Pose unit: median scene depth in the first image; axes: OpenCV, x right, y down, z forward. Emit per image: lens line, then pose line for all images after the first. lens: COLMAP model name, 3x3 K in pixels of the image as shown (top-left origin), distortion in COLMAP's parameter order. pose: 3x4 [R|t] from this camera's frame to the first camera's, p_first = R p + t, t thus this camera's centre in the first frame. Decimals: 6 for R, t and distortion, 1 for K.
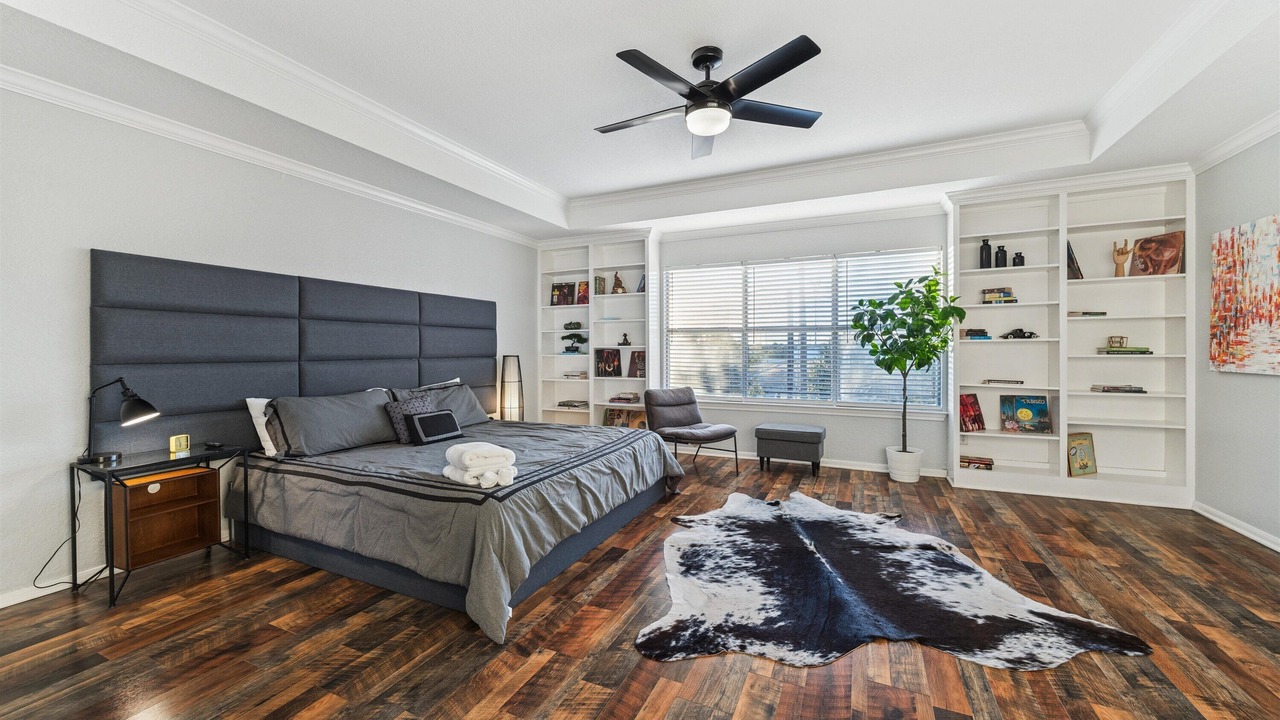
lens RADIAL K [[485.8, 0, 636.4], [0, 485.8, 354.0], [0, 0, 1]] dist [-0.006690, 0.000137]
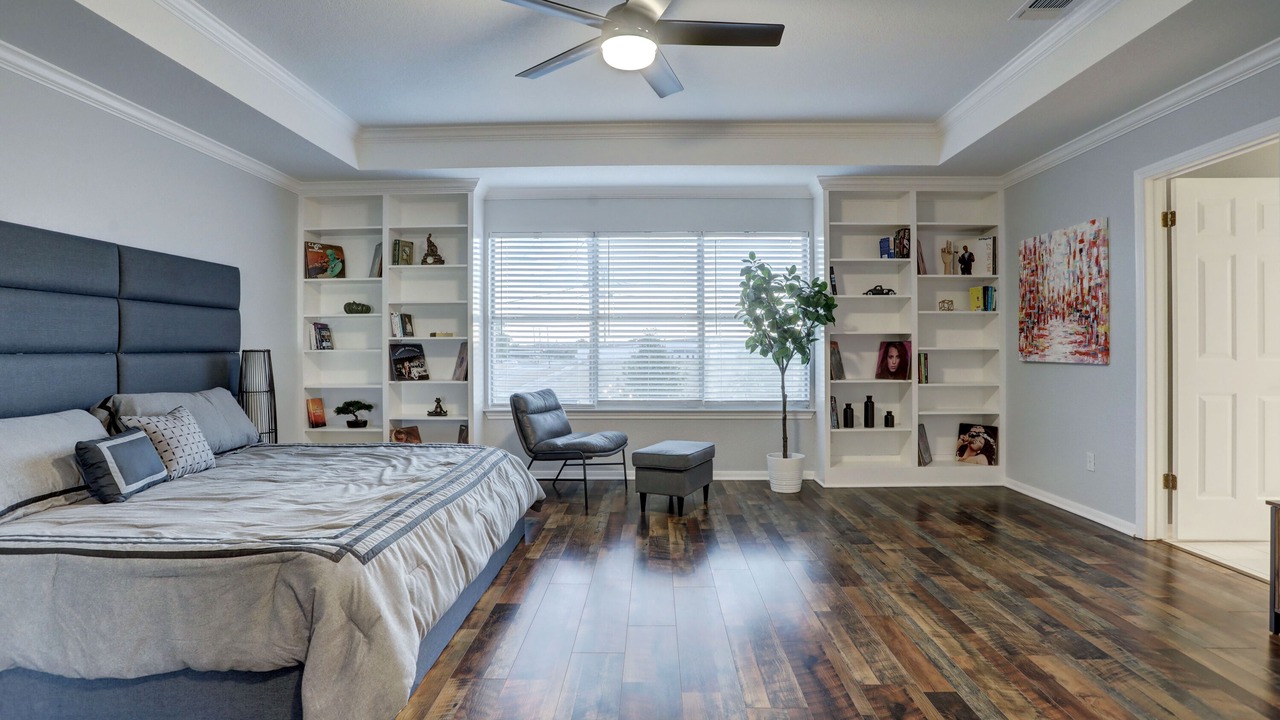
lens RADIAL K [[626.3, 0, 648.9], [0, 626.3, 348.5], [0, 0, 1]] dist [-0.084630, 0.041845]
pose [[0.912116, 0.001604, 0.409930, -0.206940], [0.001993, 0.999963, -0.008349, 0.016624], [-0.409928, 0.008432, 0.912079, 0.045779]]
